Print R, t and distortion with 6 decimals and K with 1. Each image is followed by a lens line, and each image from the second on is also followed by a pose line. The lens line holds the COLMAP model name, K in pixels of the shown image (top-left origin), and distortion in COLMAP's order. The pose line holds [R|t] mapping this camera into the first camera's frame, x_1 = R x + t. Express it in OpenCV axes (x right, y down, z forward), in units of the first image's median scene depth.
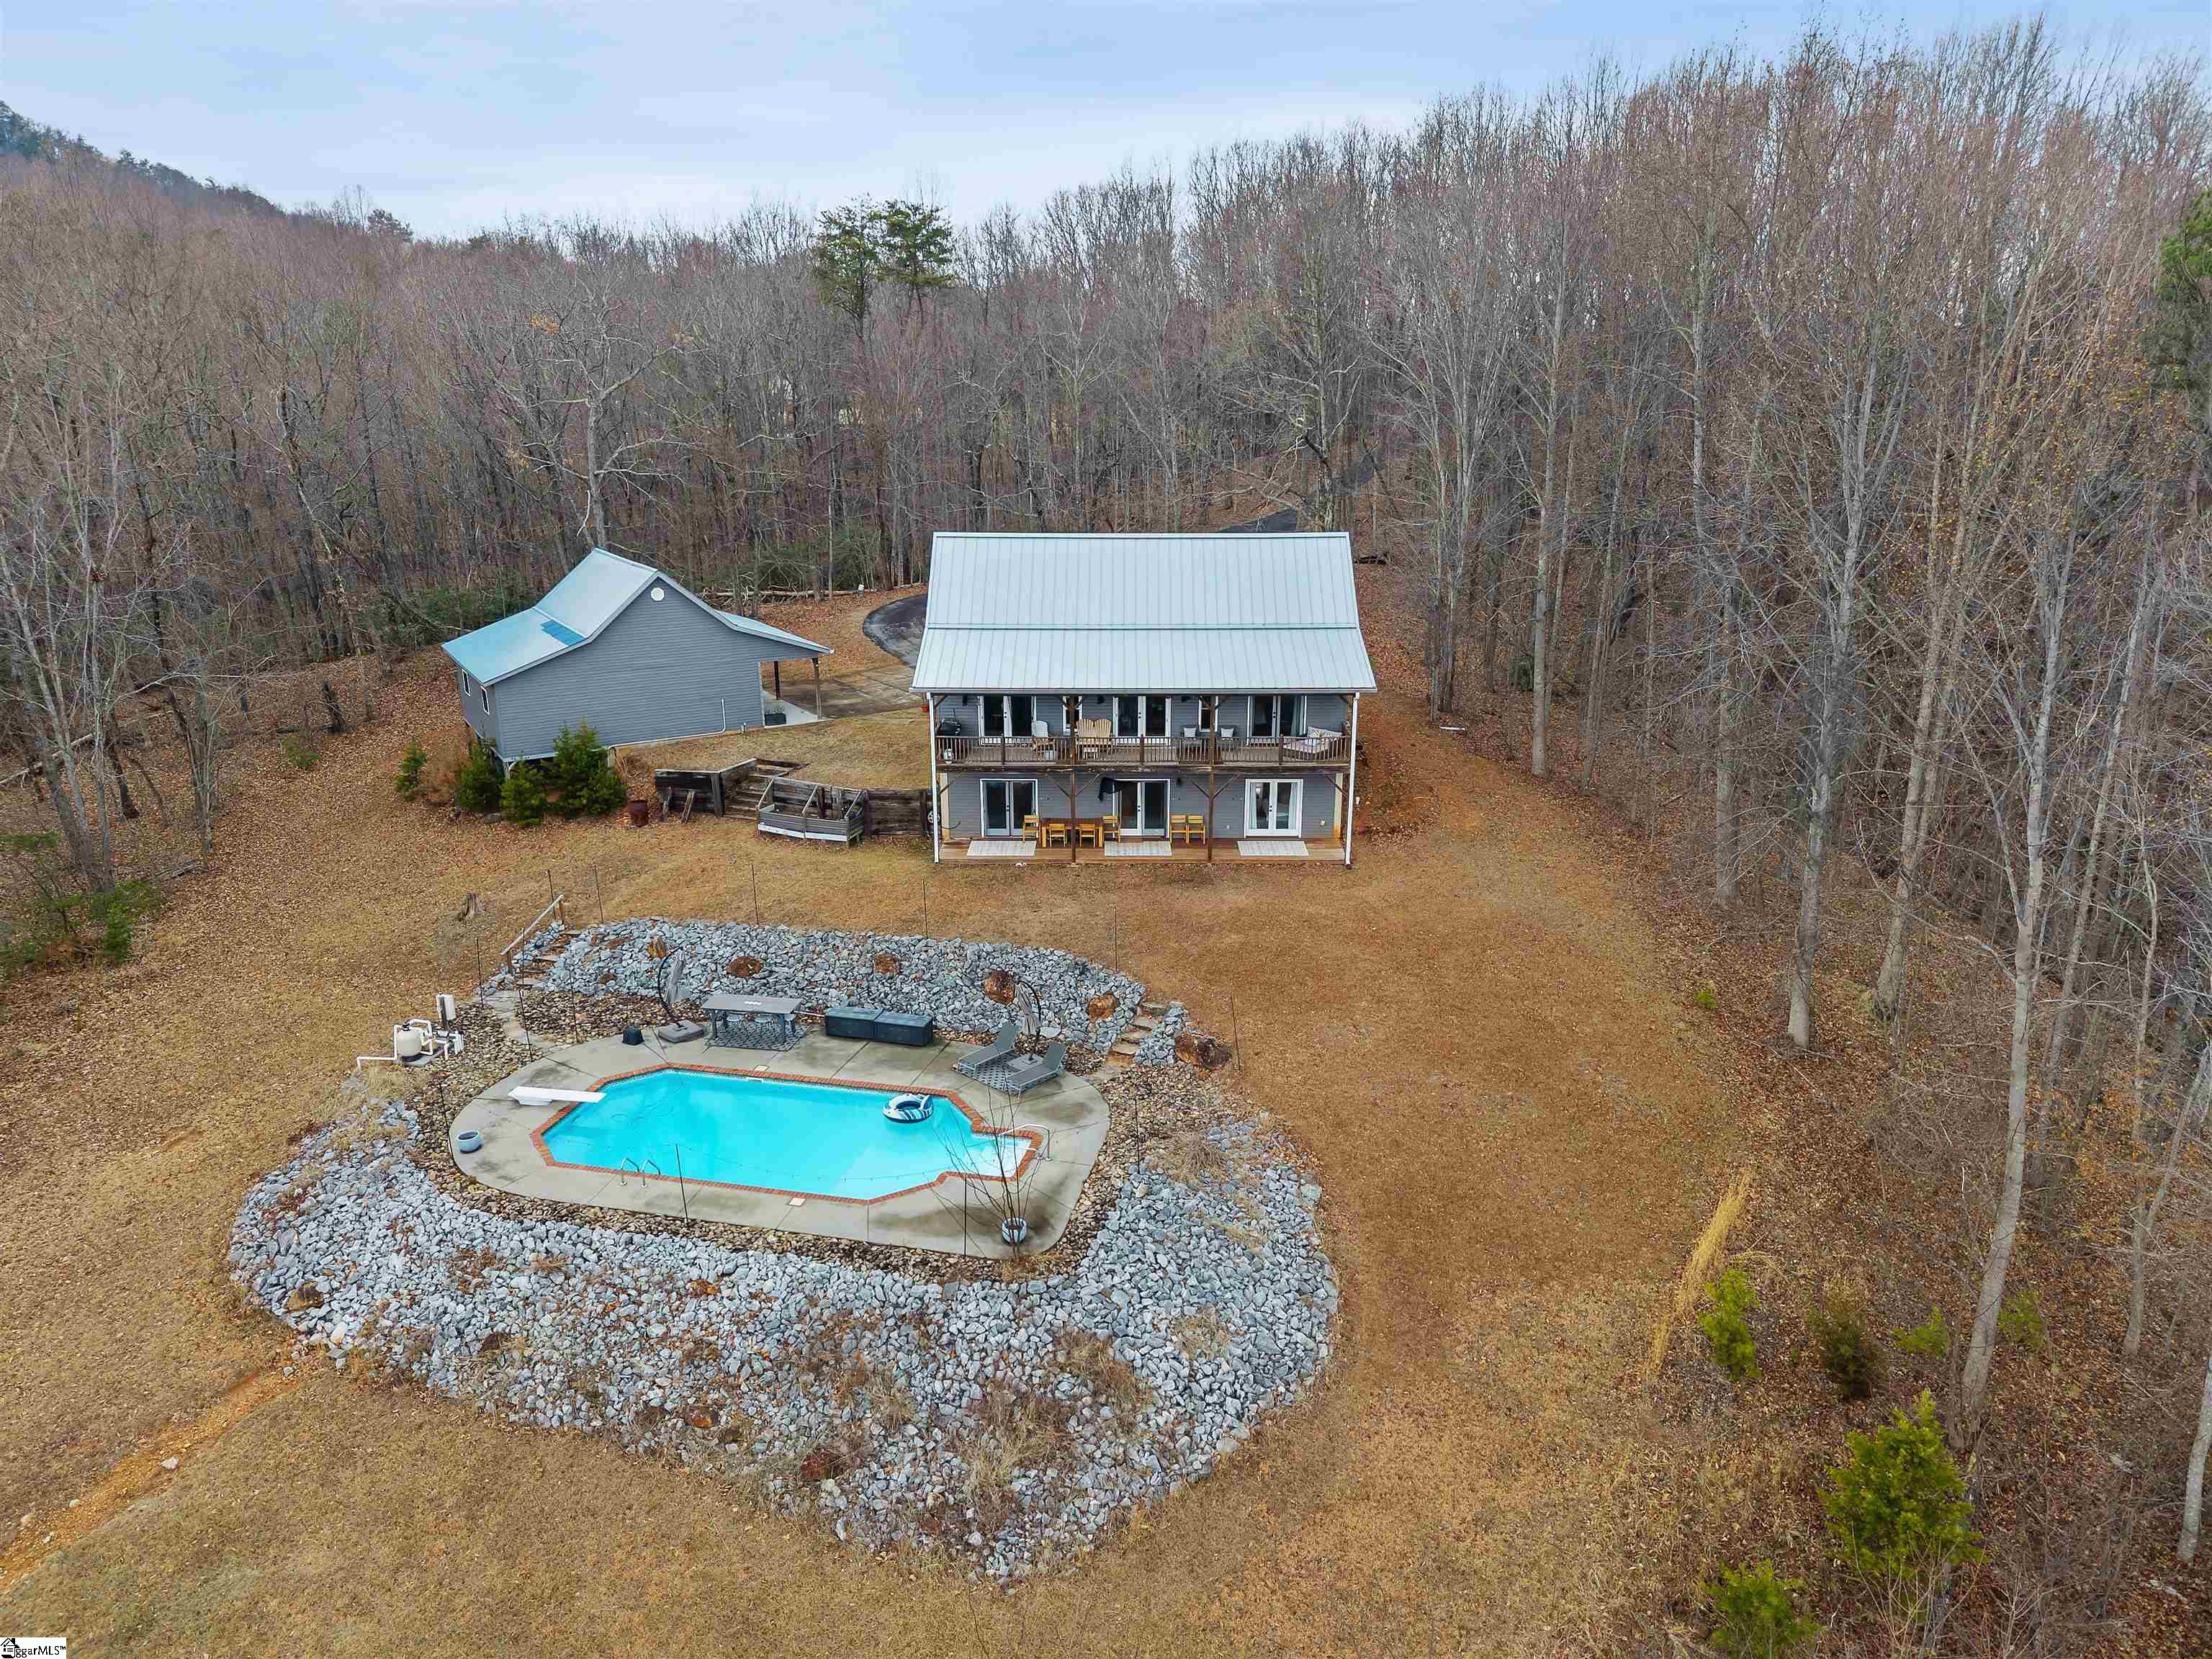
lens RADIAL K [[1524.5, 0, 1106.0], [0, 1524.5, 829.5], [0, 0, 1]] dist [0.001286, 0.001473]
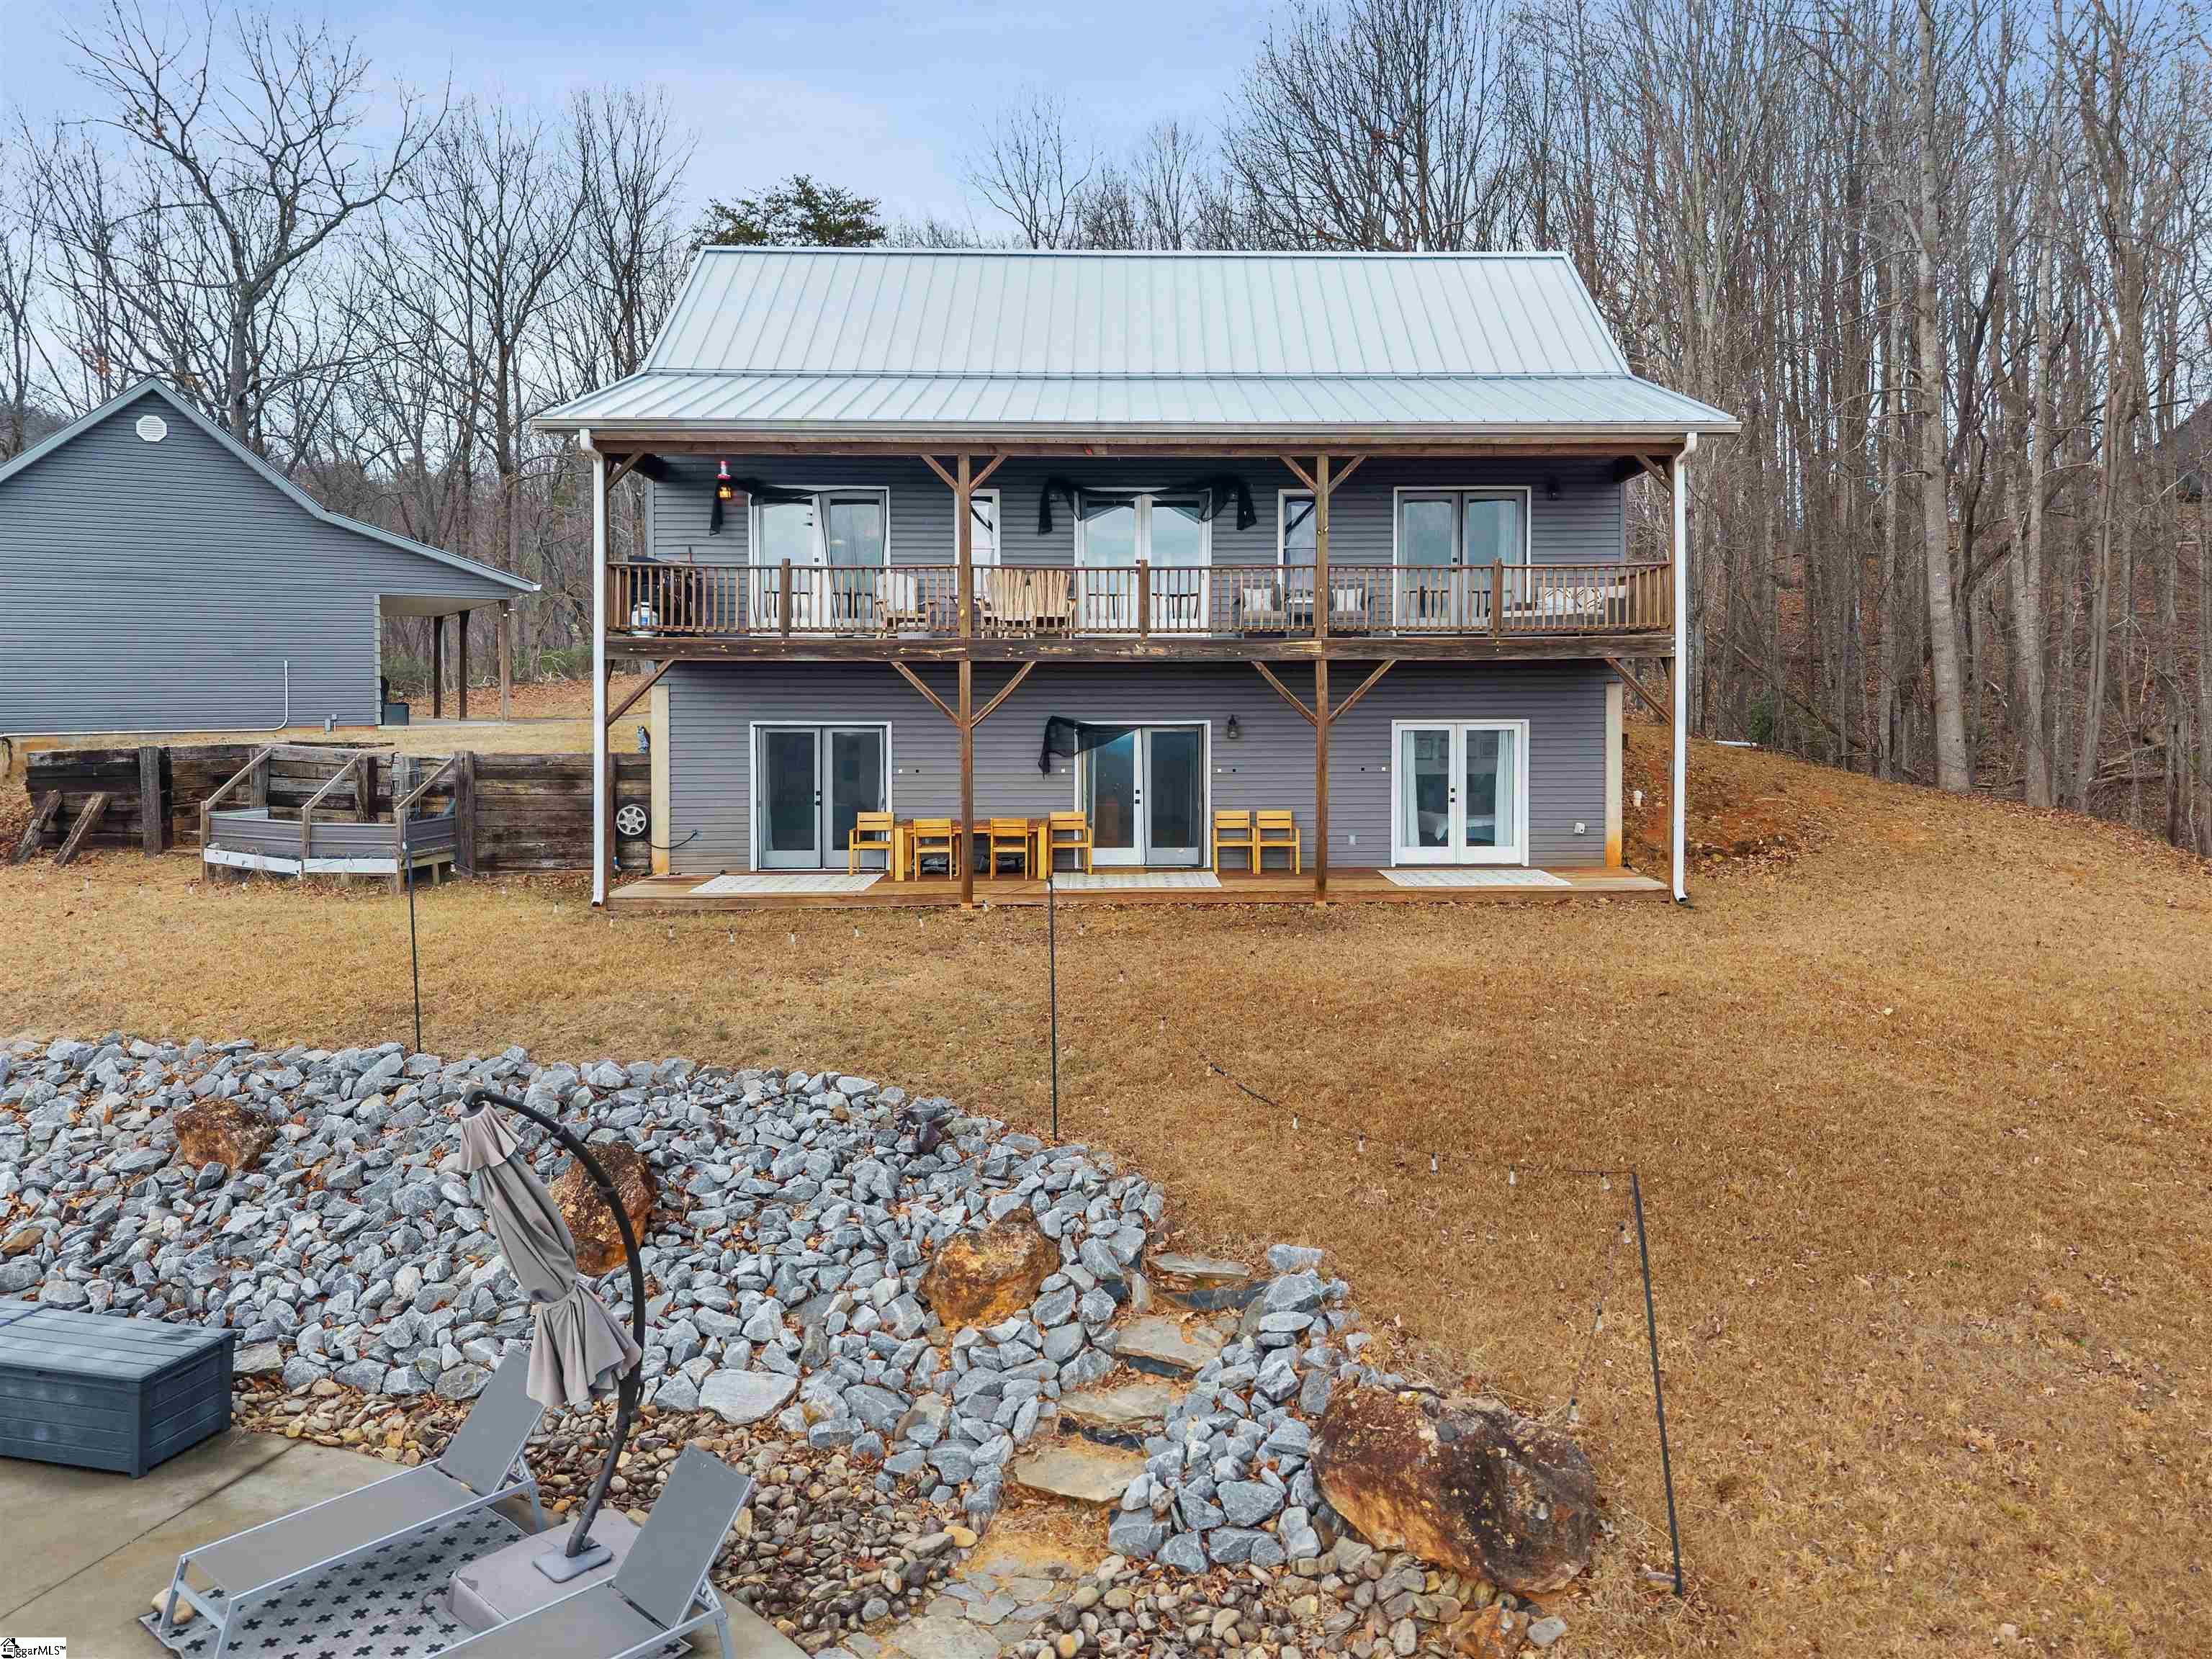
lens RADIAL K [[1520.2, 0, 1184.2], [0, 1520.2, 721.6], [0, 0, 1]] dist [-0.001389, -0.004216]
pose [[0.998695, 0.000208, 0.051062, 0.013209], [0.013558, 0.963018, -0.269097, 0.078662], [-0.049229, 0.269438, 0.961758, 0.602140]]
